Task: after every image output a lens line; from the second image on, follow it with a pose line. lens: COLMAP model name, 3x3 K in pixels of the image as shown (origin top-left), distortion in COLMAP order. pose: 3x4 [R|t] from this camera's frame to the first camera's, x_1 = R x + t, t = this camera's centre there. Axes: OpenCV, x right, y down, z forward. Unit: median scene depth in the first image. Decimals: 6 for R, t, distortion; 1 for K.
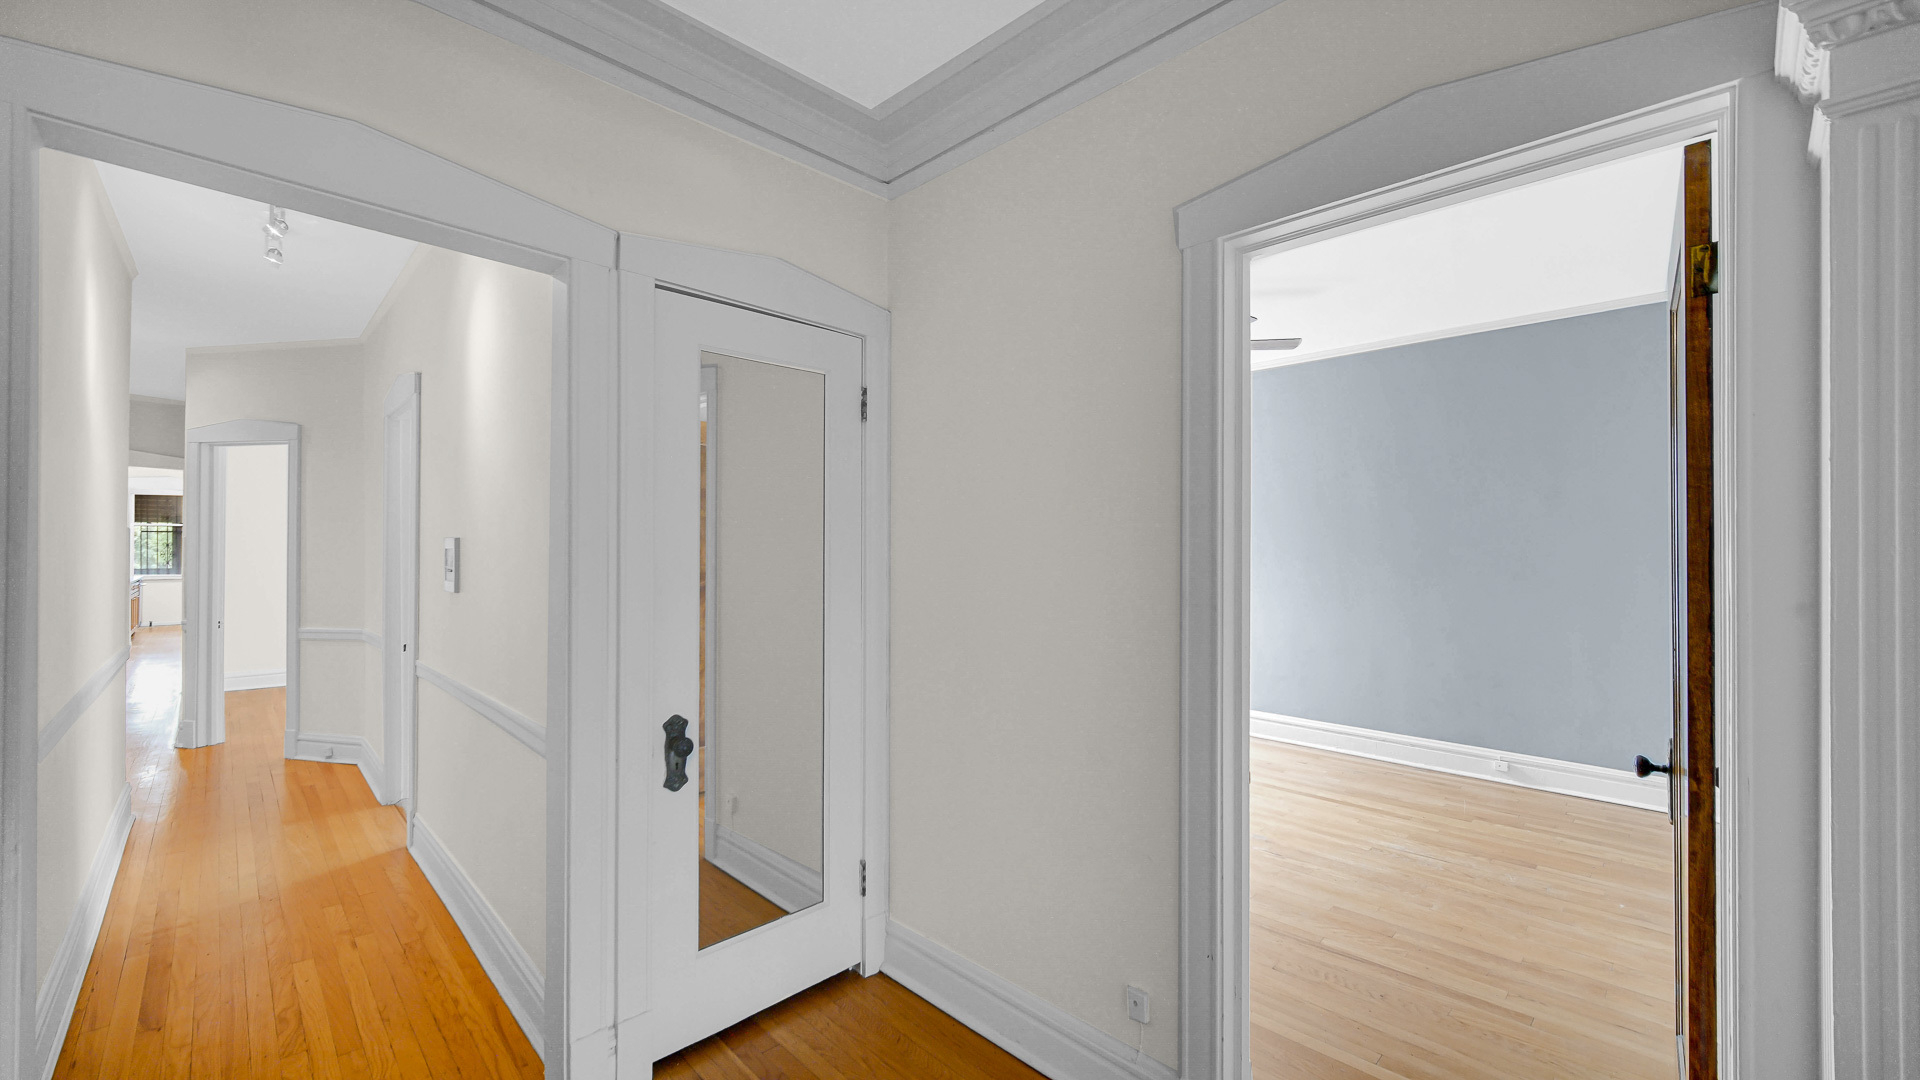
lens RADIAL K [[753.4, 0, 960.0], [0, 753.4, 540.0], [0, 0, 1]] dist [-0.001185, 0.000091]
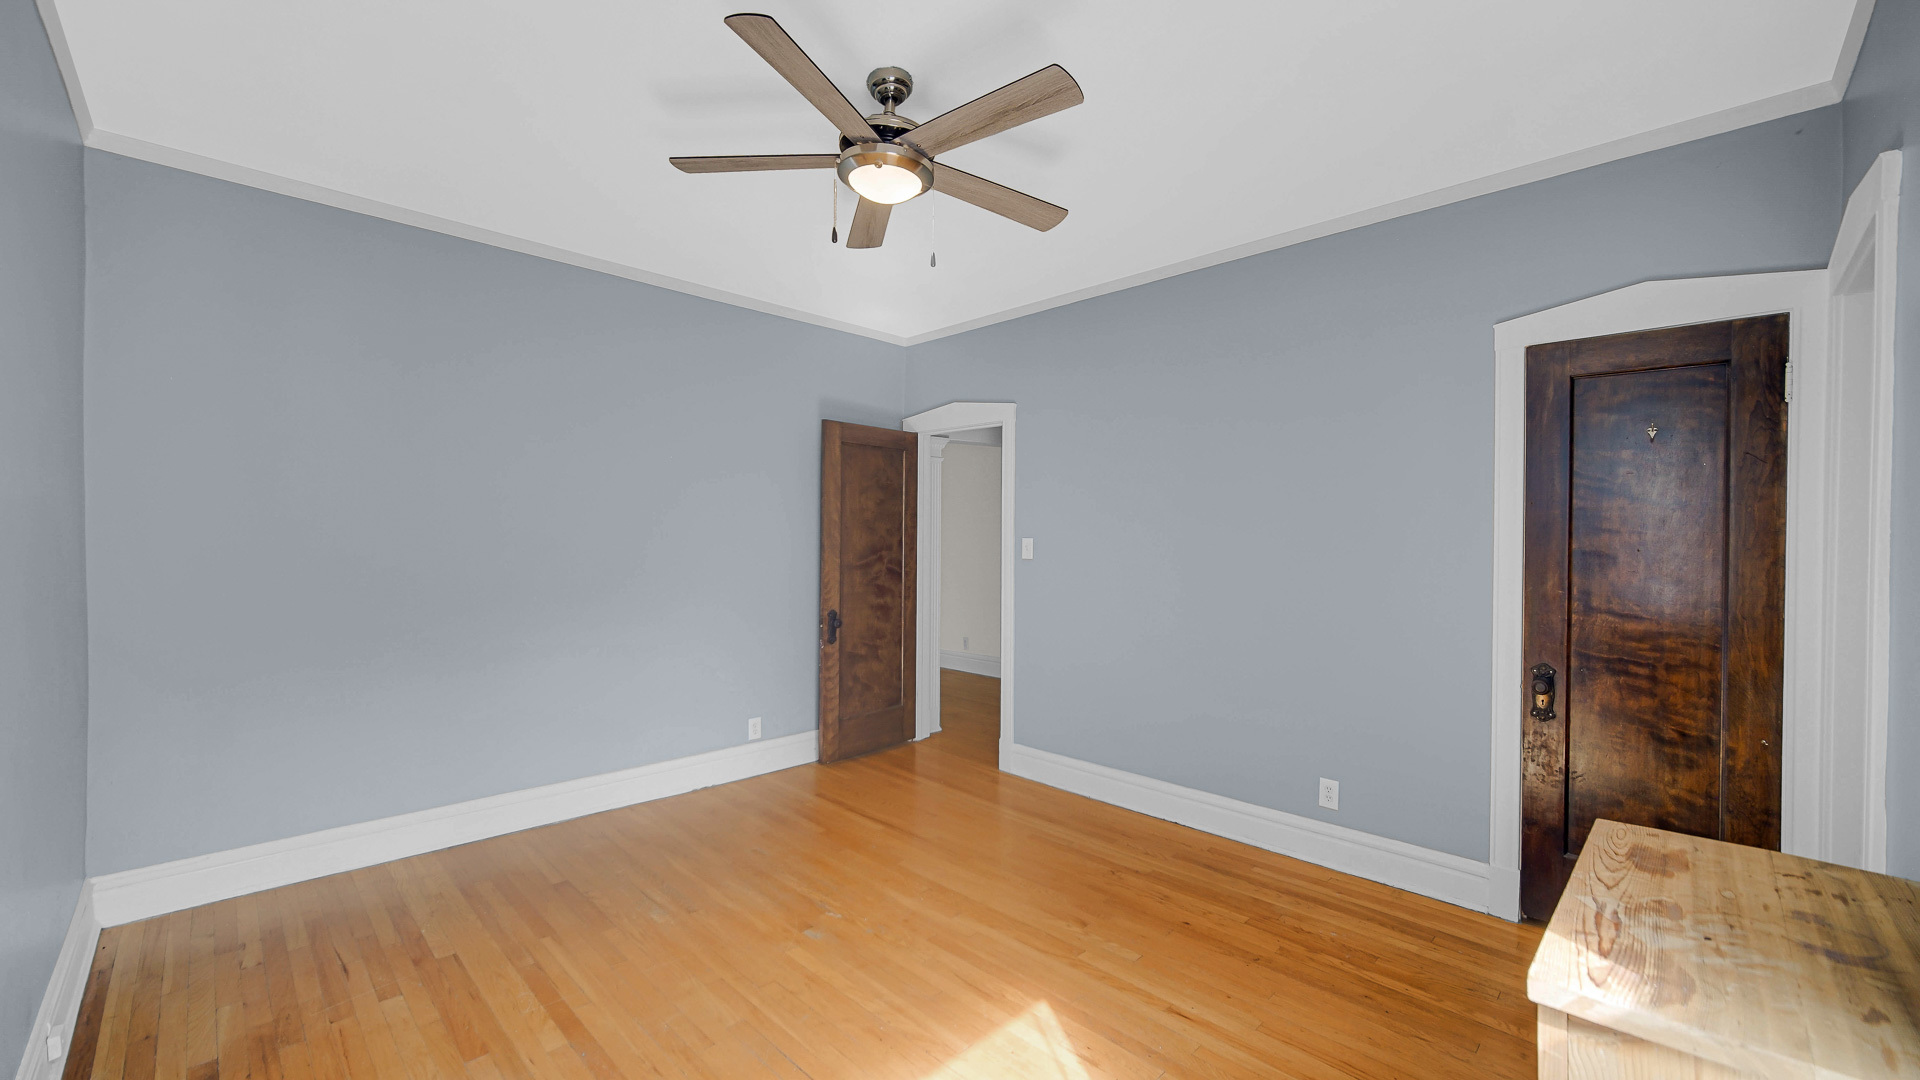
lens RADIAL K [[753.4, 0, 960.0], [0, 753.4, 540.0], [0, 0, 1]] dist [-0.001185, 0.000091]
pose [[-0.999924, -0.012331, 0.000834, 0.234403], [-0.012335, 0.999911, -0.005120, 0.016407], [-0.000771, -0.005130, -0.999987, 1.552670]]
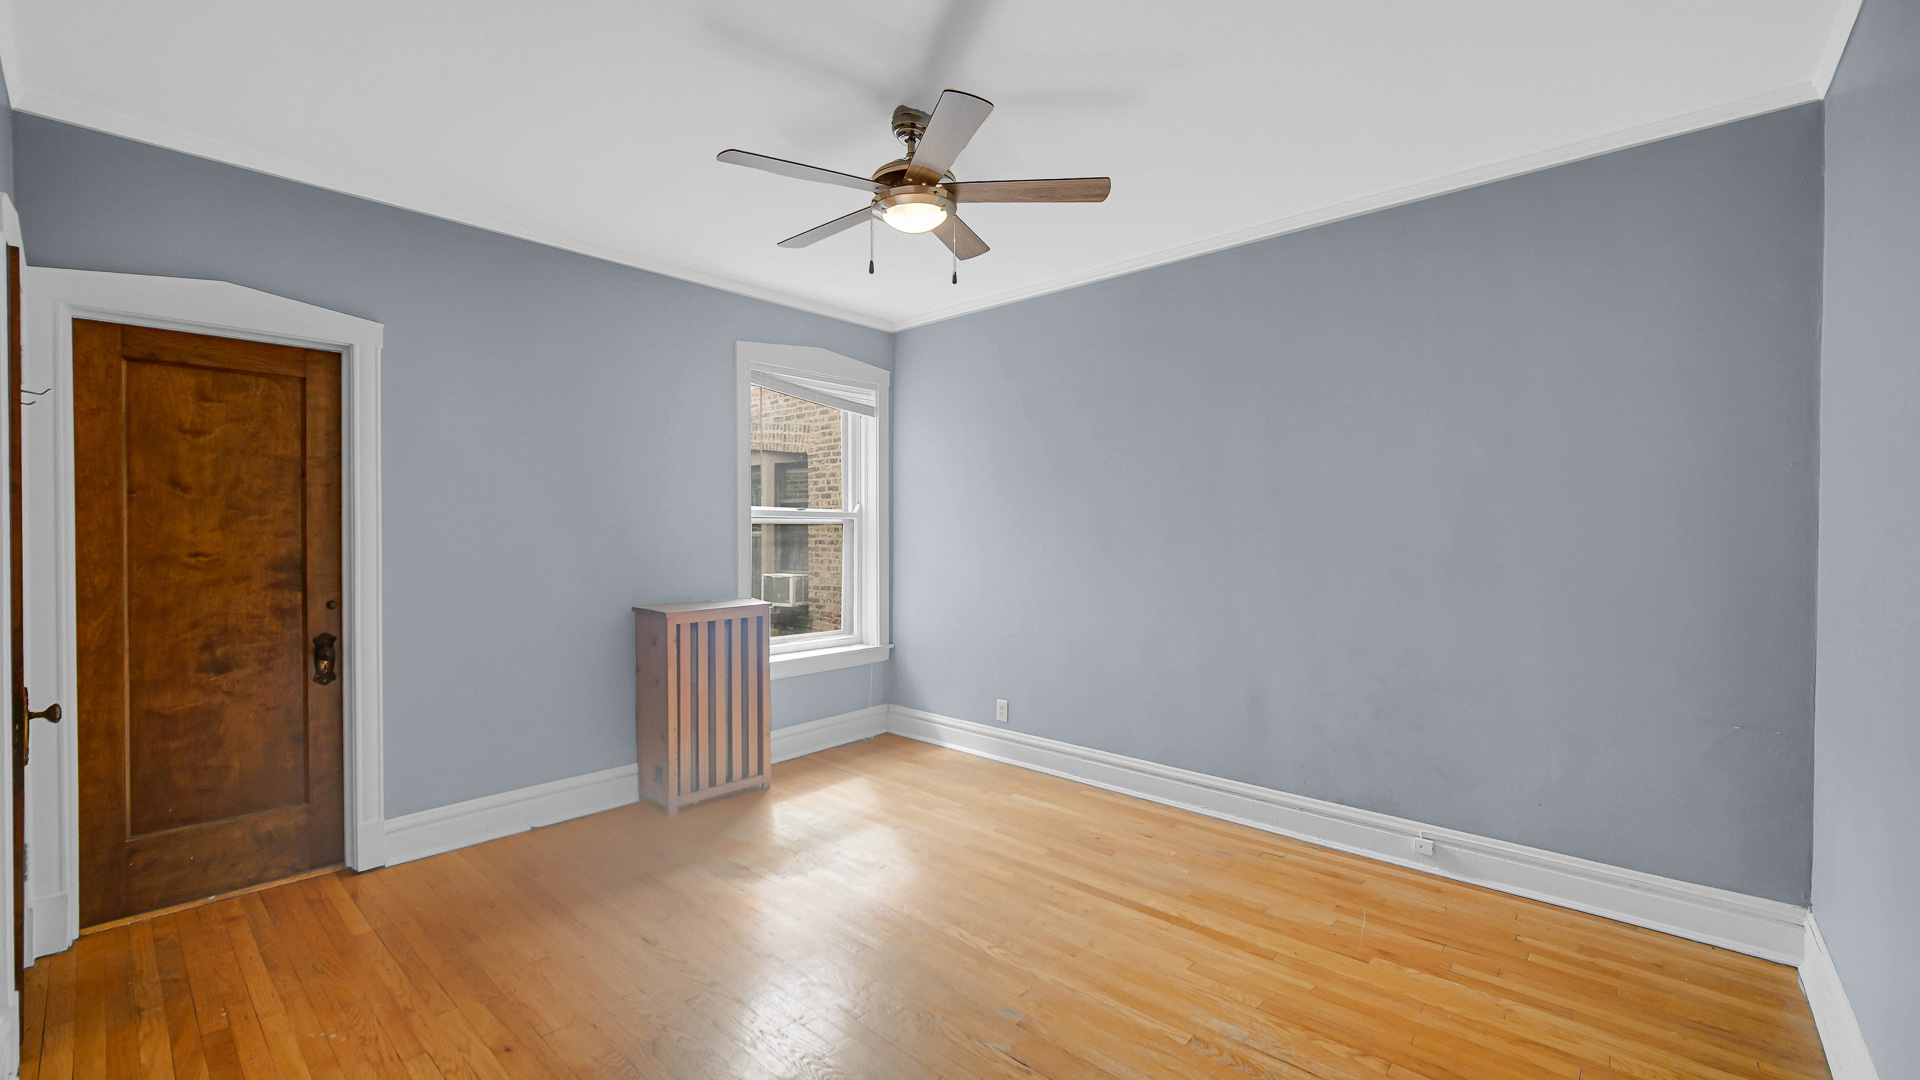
lens RADIAL K [[767.8, 0, 960.0], [0, 767.8, 540.0], [0, 0, 1]] dist [-0.000946, -0.000269]
pose [[0.998665, -0.003283, 0.051557, 0.295721], [0.002286, 0.999809, 0.019387, 0.014335], [-0.051611, -0.019244, 0.998482, 0.373580]]
